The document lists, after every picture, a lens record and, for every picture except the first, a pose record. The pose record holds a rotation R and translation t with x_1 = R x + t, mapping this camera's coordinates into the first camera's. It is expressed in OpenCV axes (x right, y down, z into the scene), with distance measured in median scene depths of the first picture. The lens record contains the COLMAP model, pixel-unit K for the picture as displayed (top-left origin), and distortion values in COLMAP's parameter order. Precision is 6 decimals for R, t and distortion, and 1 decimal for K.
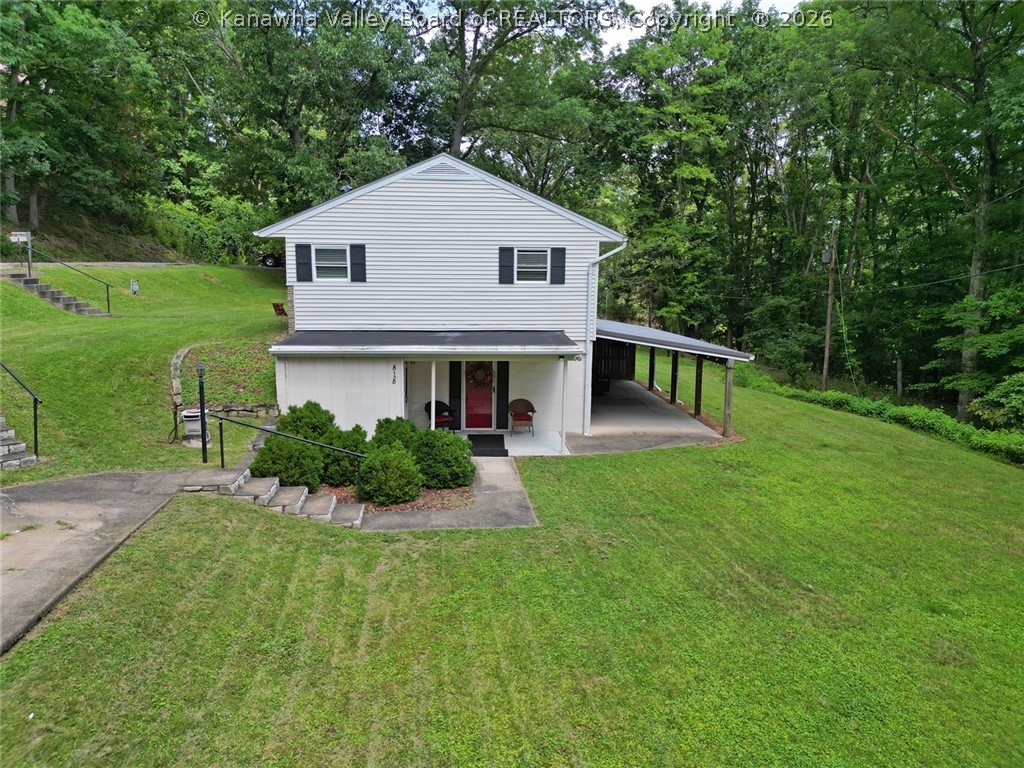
lens RADIAL K [[721.1, 0, 510.7], [0, 721.1, 385.4], [0, 0, 1]] dist [0.042179, -0.018094]
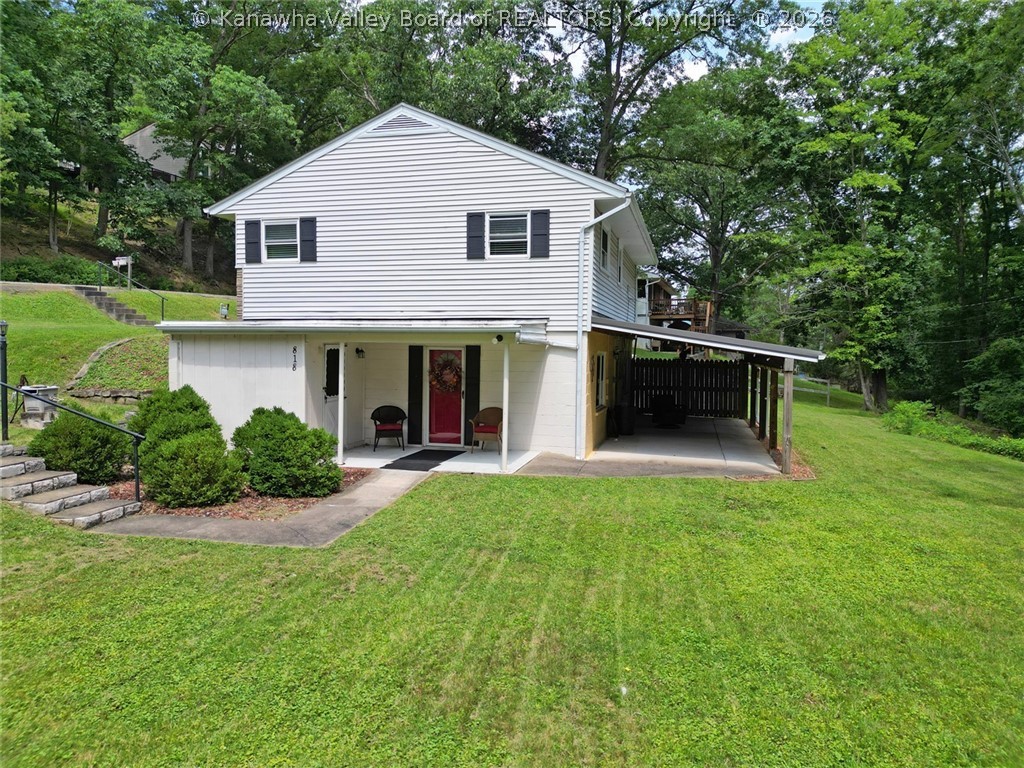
lens RADIAL K [[721.1, 0, 508.7], [0, 721.1, 383.3], [0, 0, 1]] dist [0.042179, -0.018094]
pose [[0.951256, 0.015218, -0.308028, 0.275823], [-0.047114, 0.994229, -0.096377, 0.069288], [0.304784, 0.106192, 0.946483, 0.280445]]
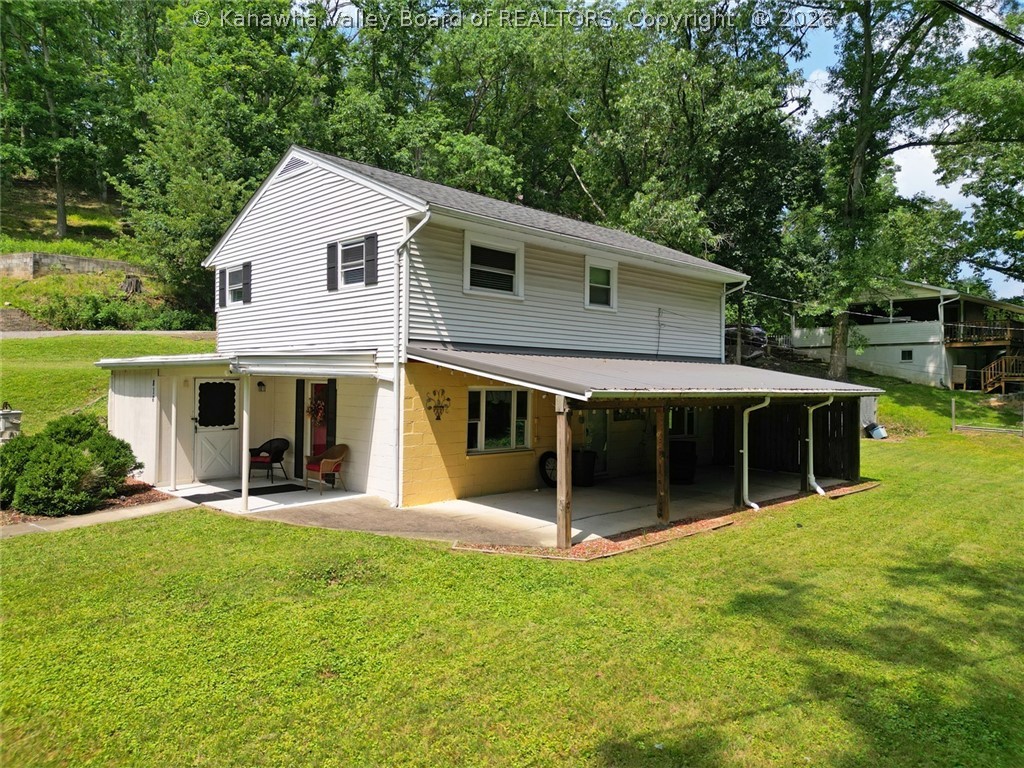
lens RADIAL K [[721.1, 0, 511.3], [0, 721.1, 379.1], [0, 0, 1]] dist [0.042179, -0.018094]
pose [[0.656231, -0.002579, -0.754556, 0.706940], [-0.117532, 0.987439, -0.105592, 0.011824], [0.745350, 0.157977, 0.647685, 0.662720]]
